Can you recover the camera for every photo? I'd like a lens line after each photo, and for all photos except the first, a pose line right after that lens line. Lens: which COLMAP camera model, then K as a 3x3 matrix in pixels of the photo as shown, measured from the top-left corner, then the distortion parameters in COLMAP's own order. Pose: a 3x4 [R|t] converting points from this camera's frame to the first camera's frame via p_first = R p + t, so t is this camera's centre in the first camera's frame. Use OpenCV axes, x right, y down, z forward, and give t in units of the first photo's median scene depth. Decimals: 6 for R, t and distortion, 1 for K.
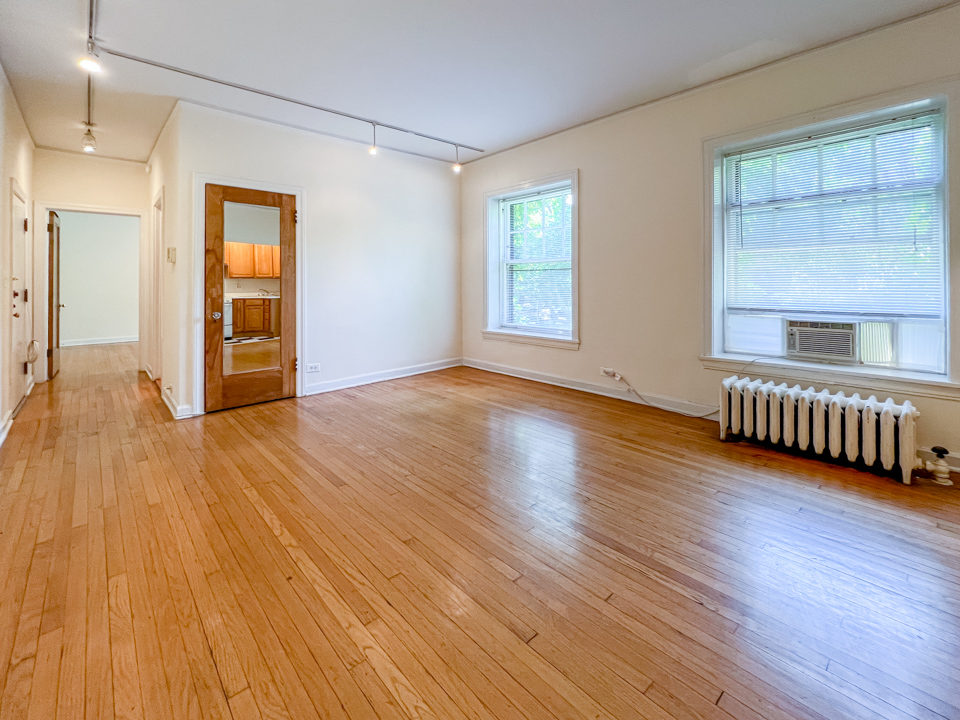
lens RADIAL K [[417.5, 0, 489.4], [0, 417.5, 285.0], [0, 0, 1]] dist [0.001117, -0.000346]
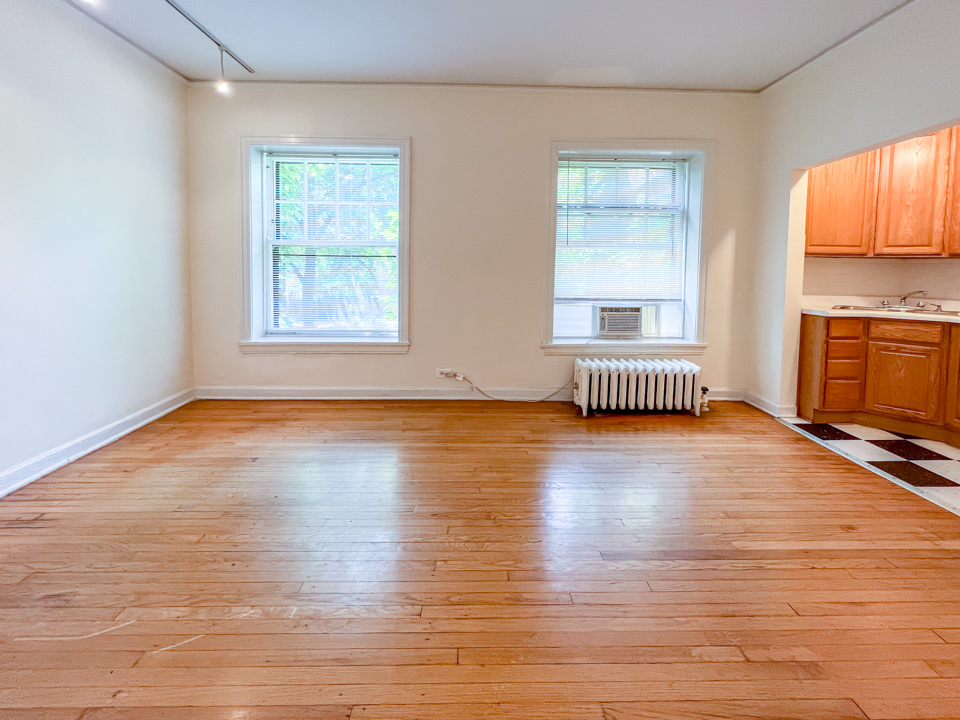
lens RADIAL K [[422.7, 0, 484.6], [0, 422.7, 291.0], [0, 0, 1]] dist [0.000825, 0.000158]
pose [[0.673058, -0.025365, 0.739154, -0.425641], [-0.010296, 0.998994, 0.043657, -0.013022], [-0.739518, -0.036994, 0.672120, 0.422360]]
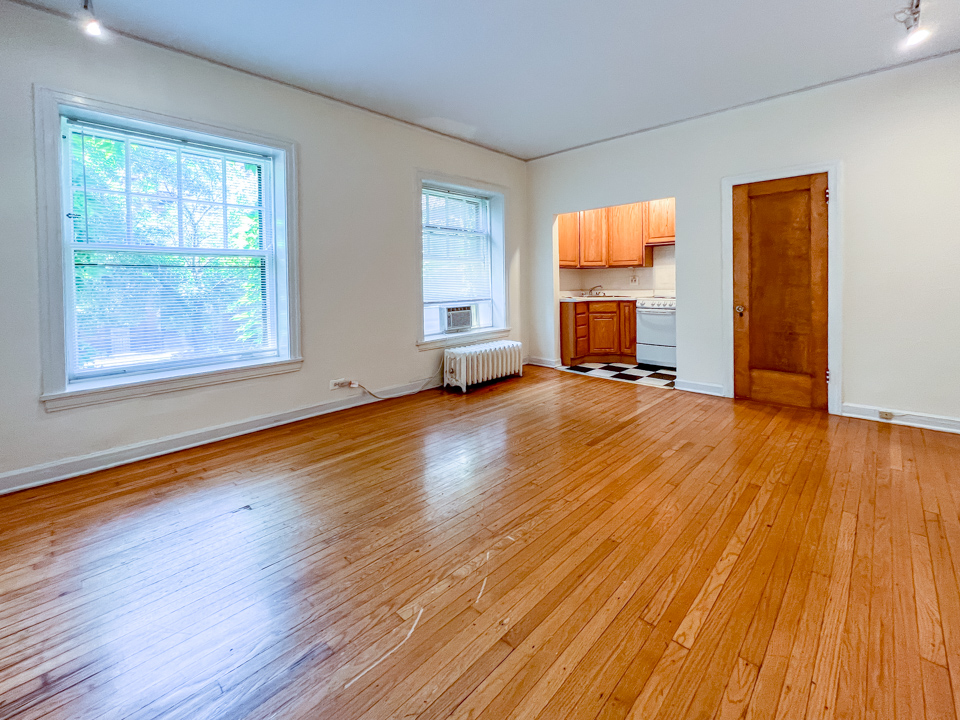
lens RADIAL K [[417.5, 0, 489.4], [0, 417.5, 285.0], [0, 0, 1]] dist [0.001117, -0.000346]
pose [[-0.049401, 0.001649, 0.998778, -0.810940], [0.025503, 0.999675, -0.000389, 0.006034], [-0.998453, 0.025452, -0.049427, 0.919867]]
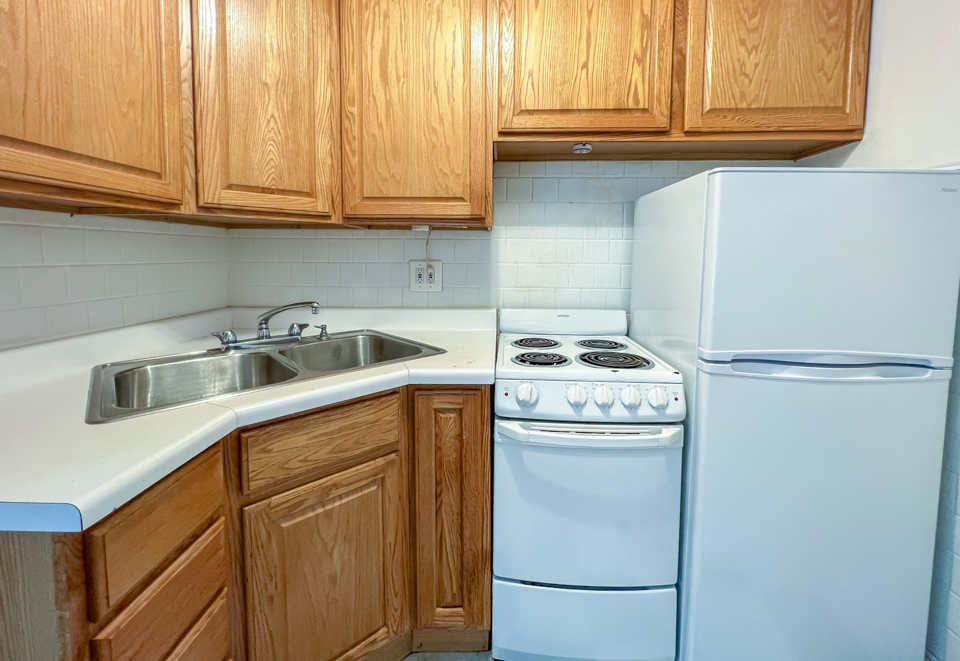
lens RADIAL K [[377.5, 0, 454.6], [0, 377.5, 276.7], [0, 0, 1]] dist [-0.000149, -0.000031]
pose [[-0.683639, -0.044009, 0.728493, 0.652493], [0.005254, 0.997858, 0.065213, -0.029152], [-0.729802, 0.048409, -0.681943, 0.480834]]
